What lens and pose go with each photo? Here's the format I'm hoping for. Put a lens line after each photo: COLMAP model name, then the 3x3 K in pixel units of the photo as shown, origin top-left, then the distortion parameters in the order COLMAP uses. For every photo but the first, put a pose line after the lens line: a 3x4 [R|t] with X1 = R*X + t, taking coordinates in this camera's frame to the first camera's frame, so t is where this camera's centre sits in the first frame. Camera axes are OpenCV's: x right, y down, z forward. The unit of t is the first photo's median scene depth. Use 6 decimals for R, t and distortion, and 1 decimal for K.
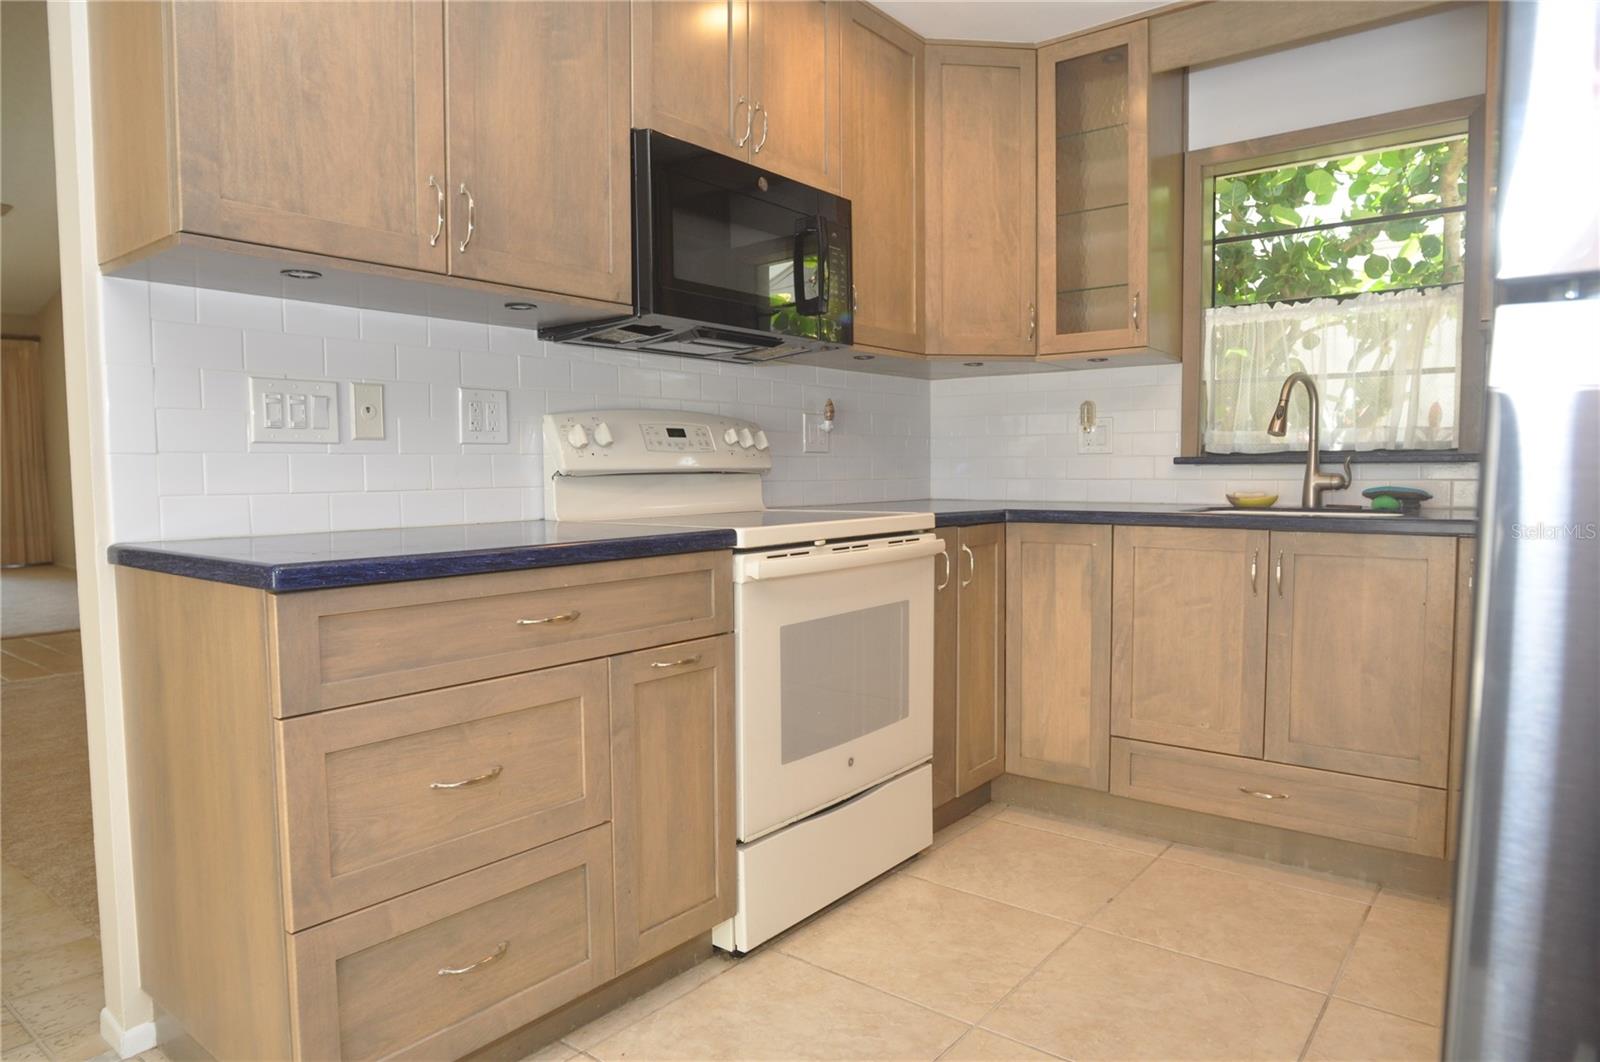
lens RADIAL K [[1015.5, 0, 800.0], [0, 1015.5, 531.0], [0, 0, 1]] dist [-0.002469, 0.003378]
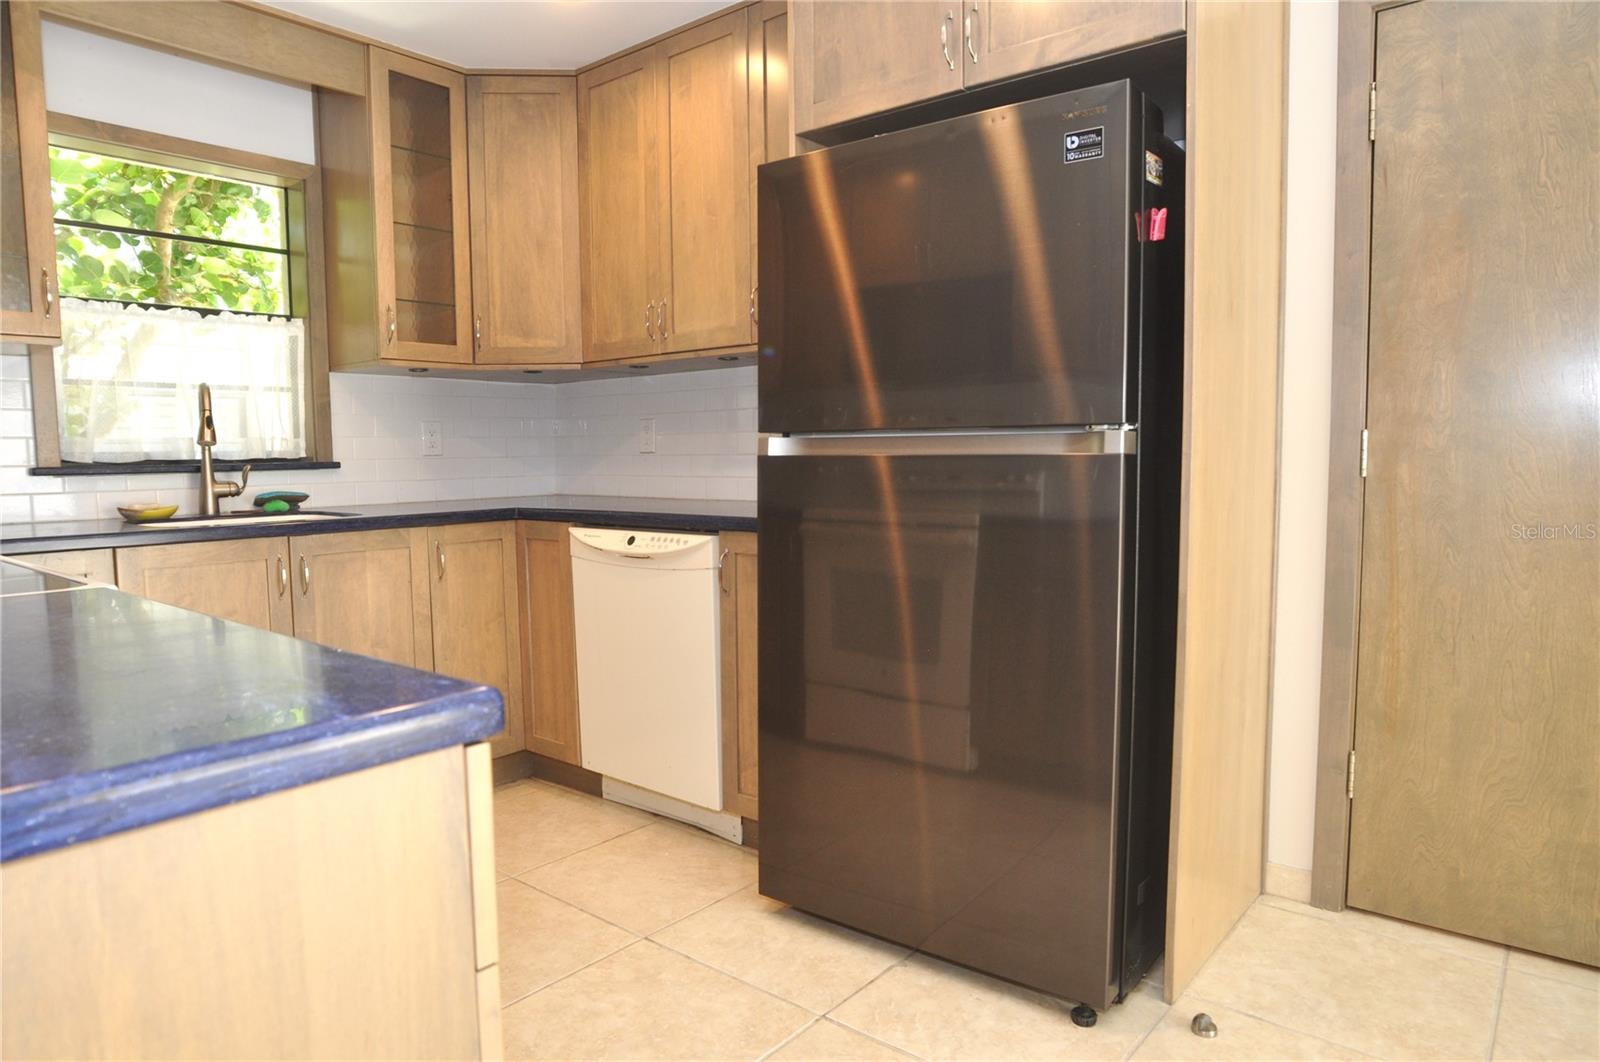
lens RADIAL K [[1000.7, 0, 800.0], [0, 1000.7, 531.0], [0, 0, 1]] dist [-0.027654, 0.000797]
pose [[0.038829, -0.068175, 0.996917, -0.469367], [0.079001, 0.994756, 0.064951, -0.025567], [-0.996118, 0.076236, 0.044011, 0.372863]]
